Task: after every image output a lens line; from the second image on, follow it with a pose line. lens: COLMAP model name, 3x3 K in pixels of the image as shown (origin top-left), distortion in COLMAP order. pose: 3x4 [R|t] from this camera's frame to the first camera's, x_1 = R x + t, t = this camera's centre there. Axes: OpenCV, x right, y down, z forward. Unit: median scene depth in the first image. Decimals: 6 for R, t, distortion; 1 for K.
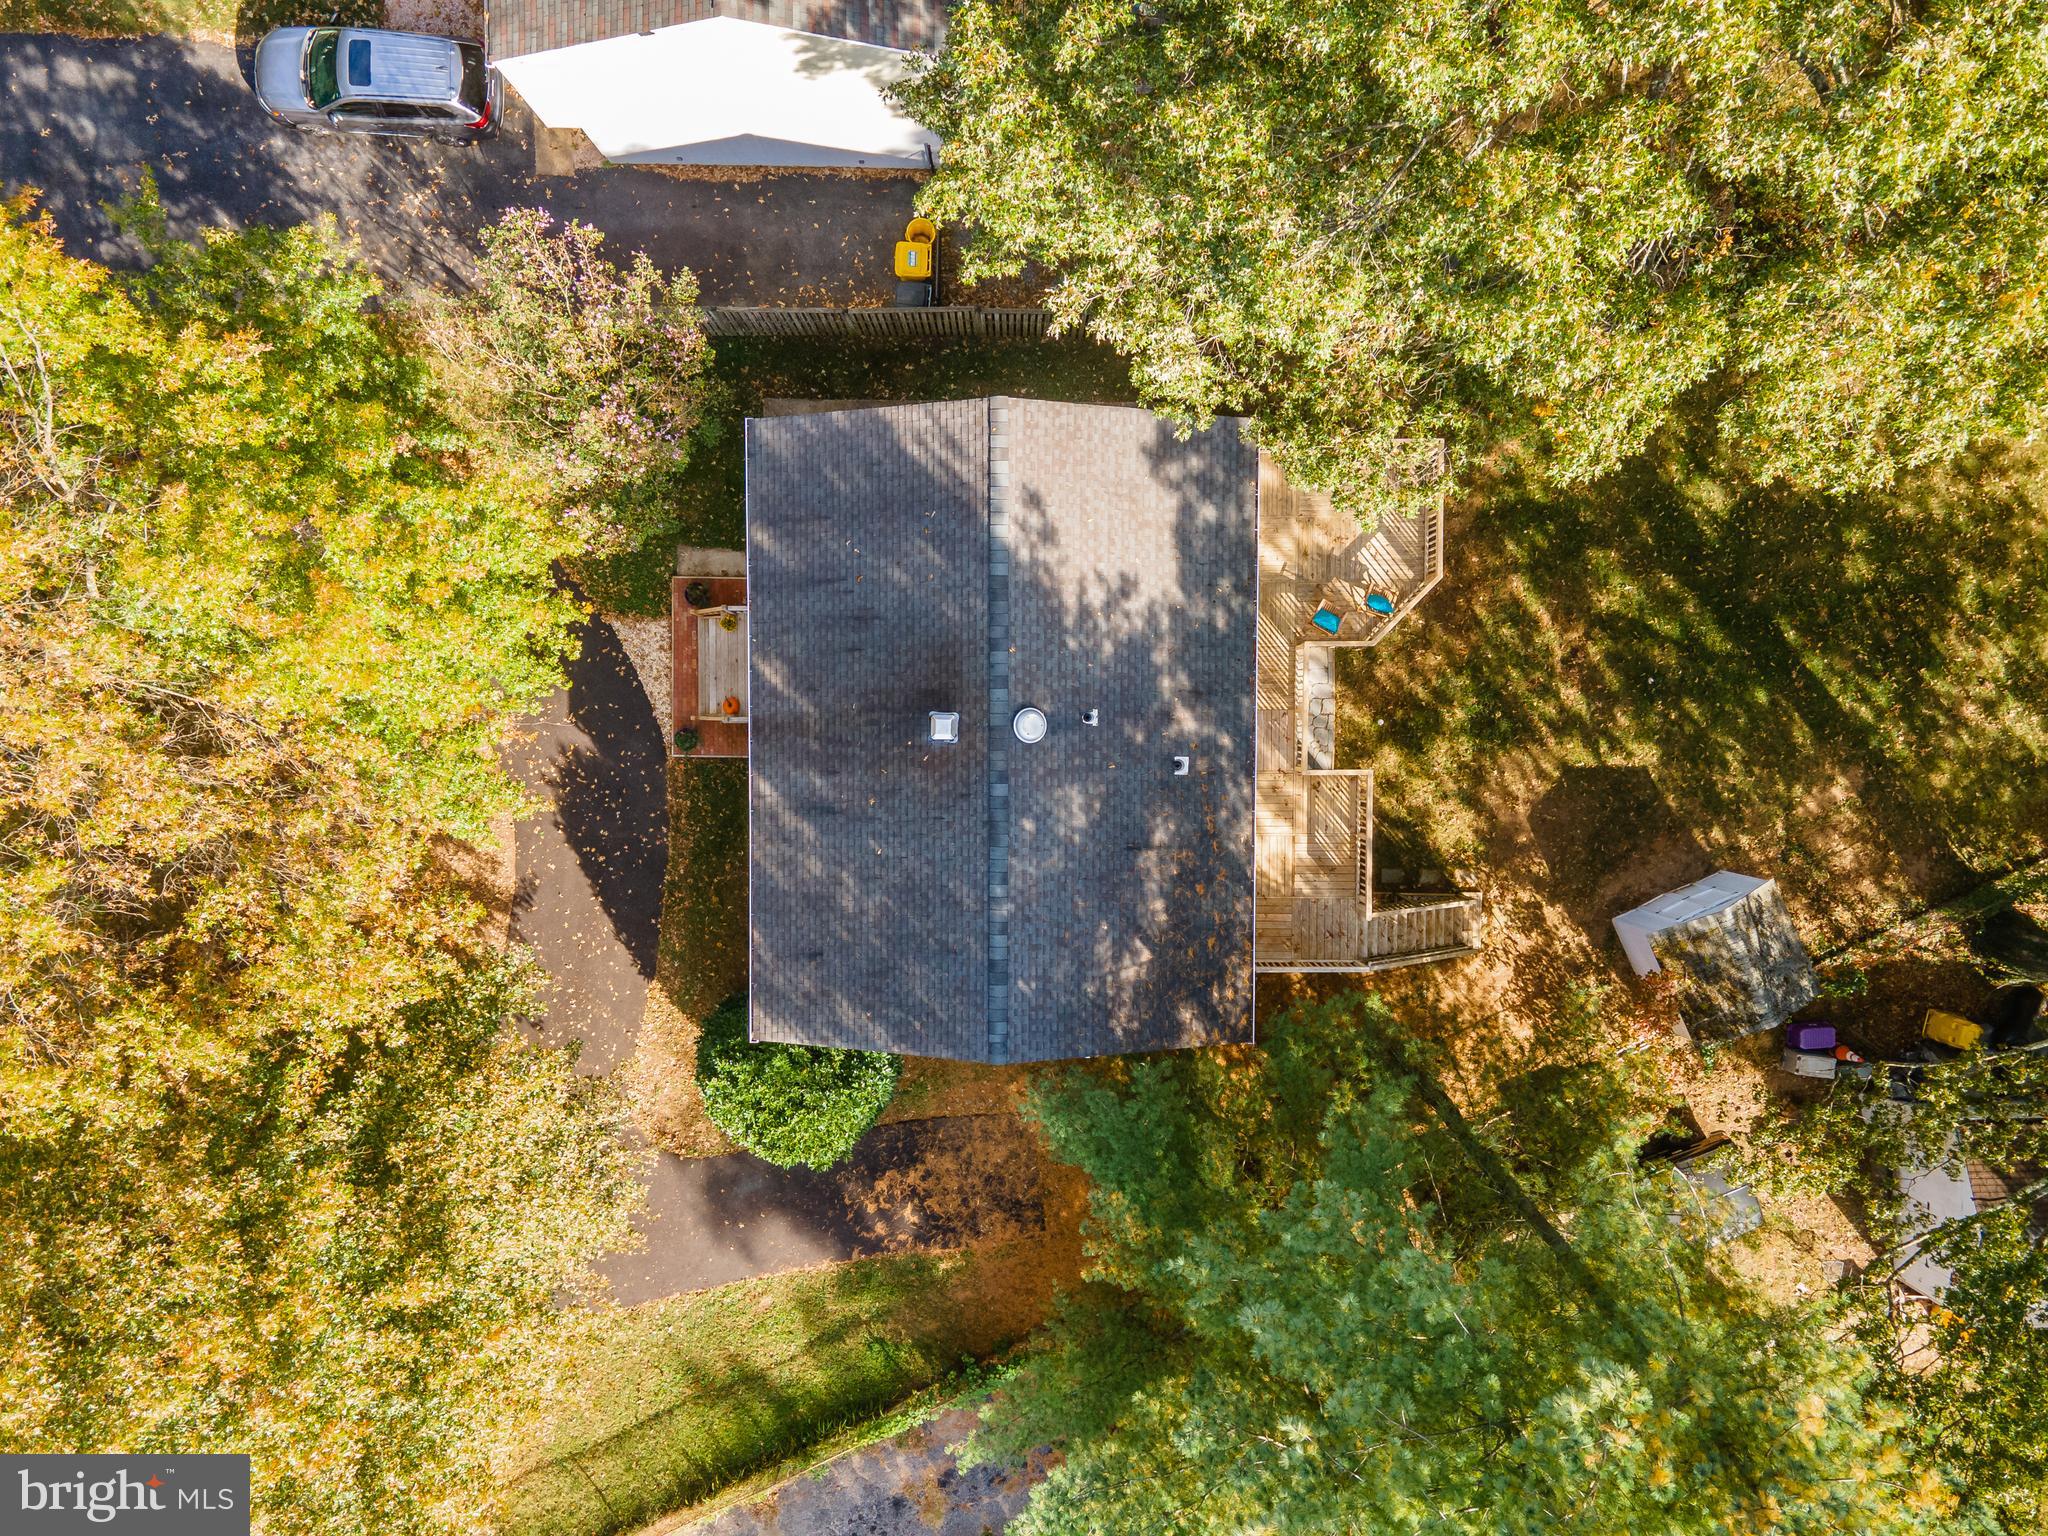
lens RADIAL K [[1494.8, 0, 1038.4], [0, 1494.8, 777.1], [0, 0, 1]] dist [0.018068, 0.022259]
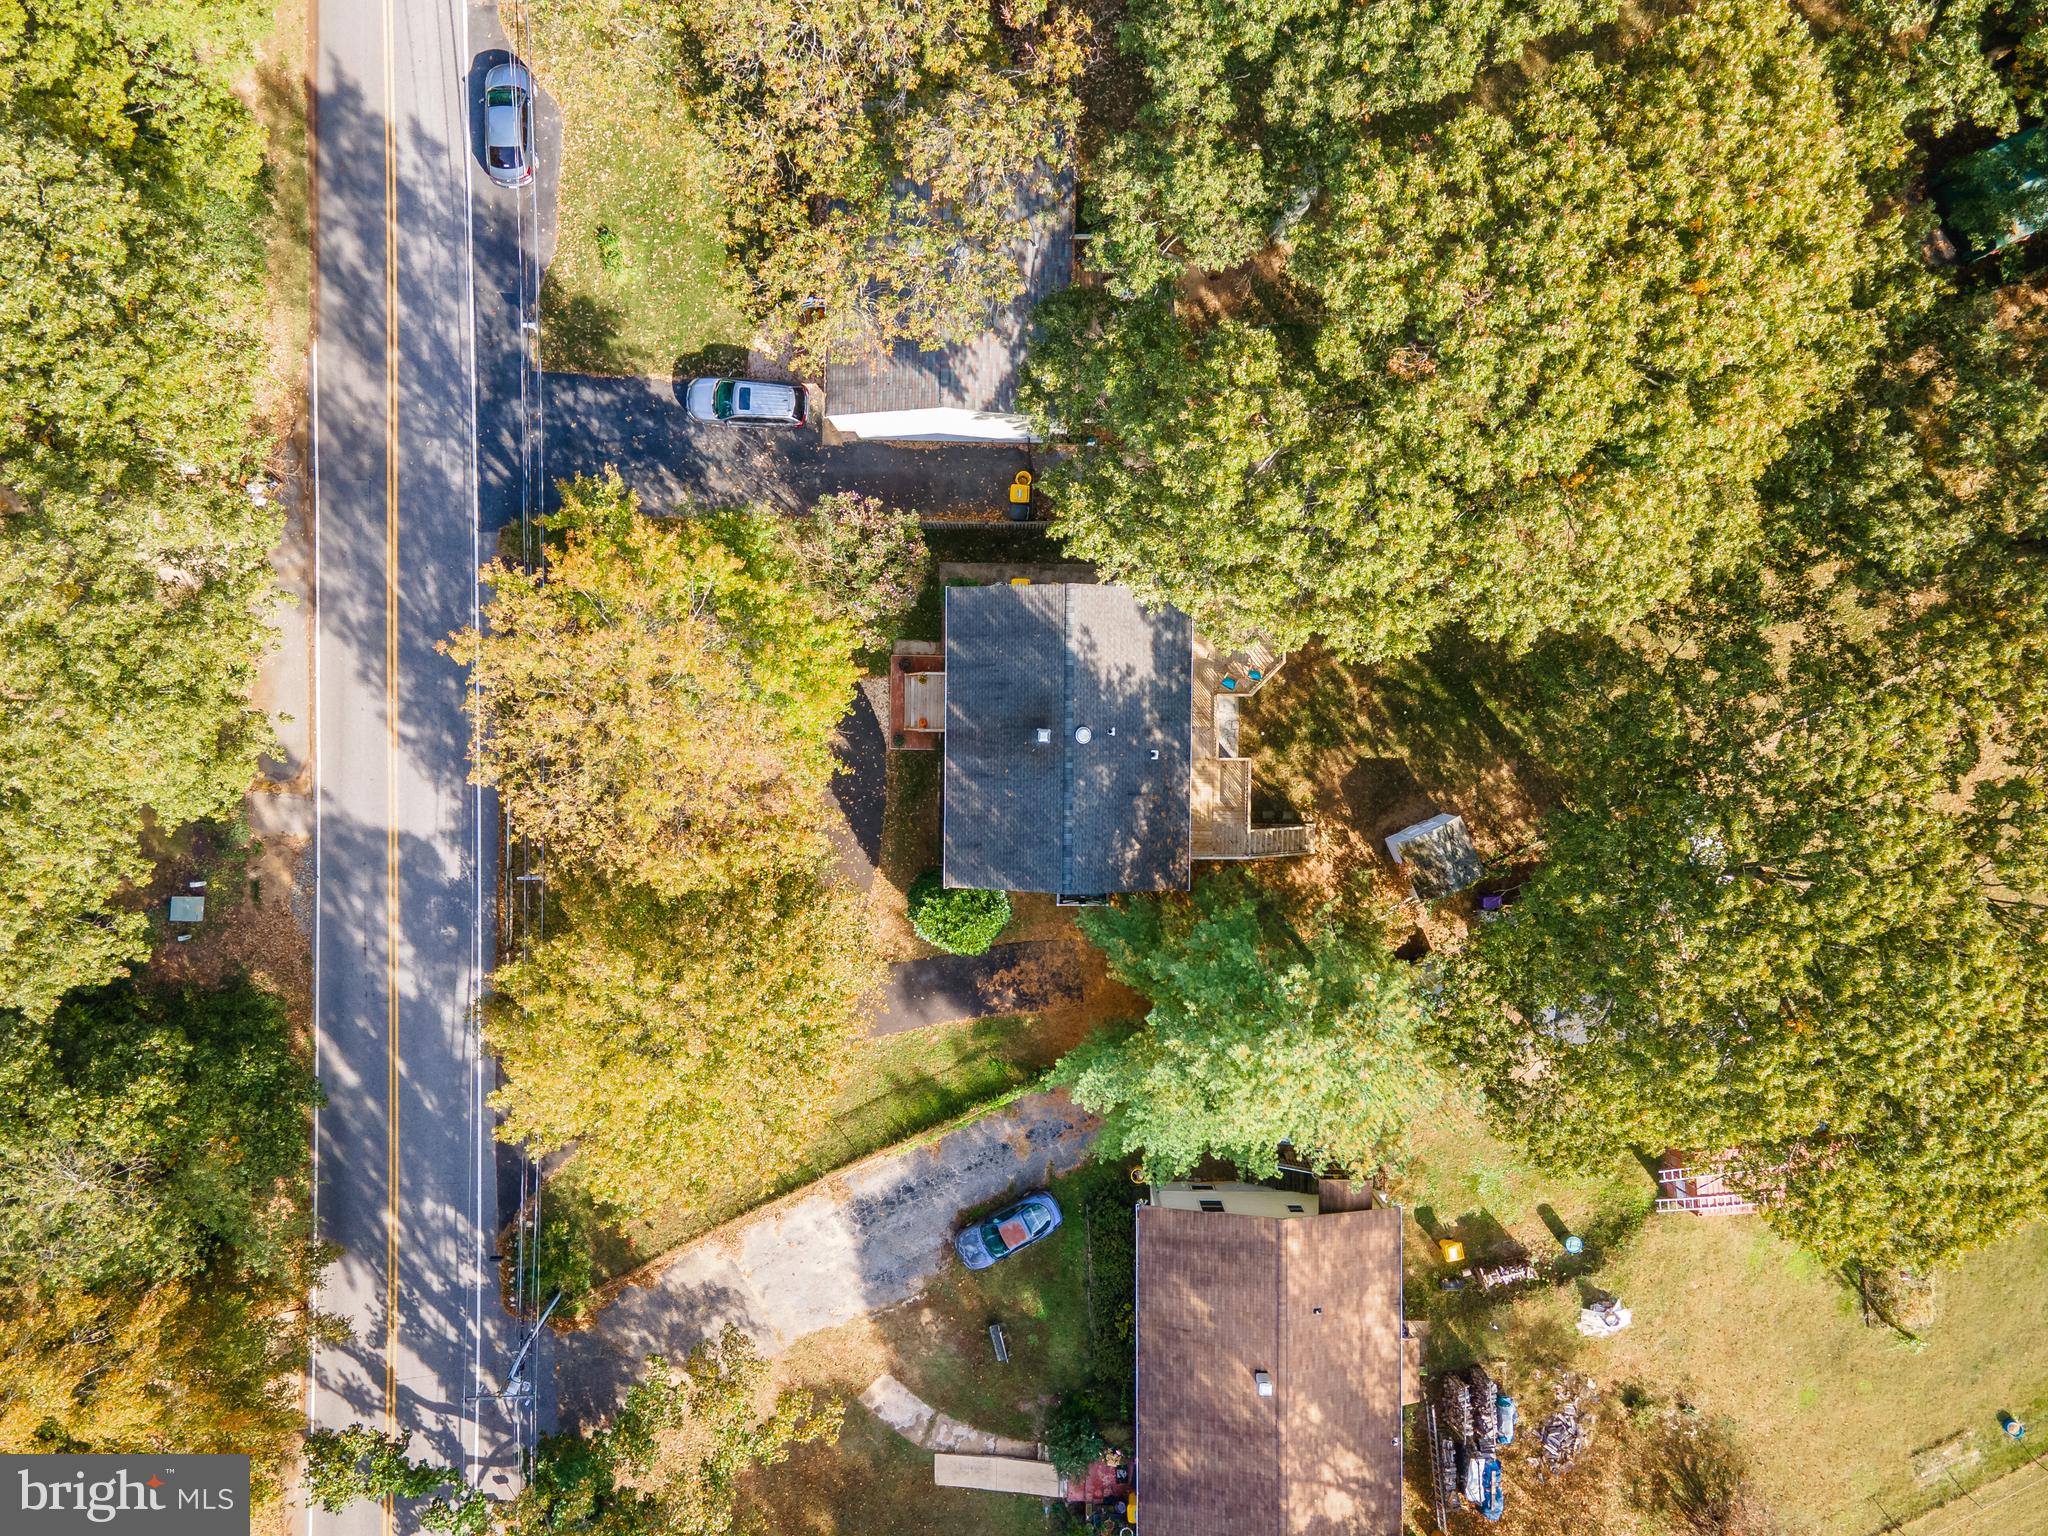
lens RADIAL K [[1494.8, 0, 1002.3], [0, 1494.8, 757.3], [0, 0, 1]] dist [0.018068, 0.022259]
pose [[0.999594, 0.008044, -0.027324, -0.050408], [-0.008352, 0.999903, -0.011176, 0.016955], [0.027231, 0.011400, 0.999564, -0.918138]]
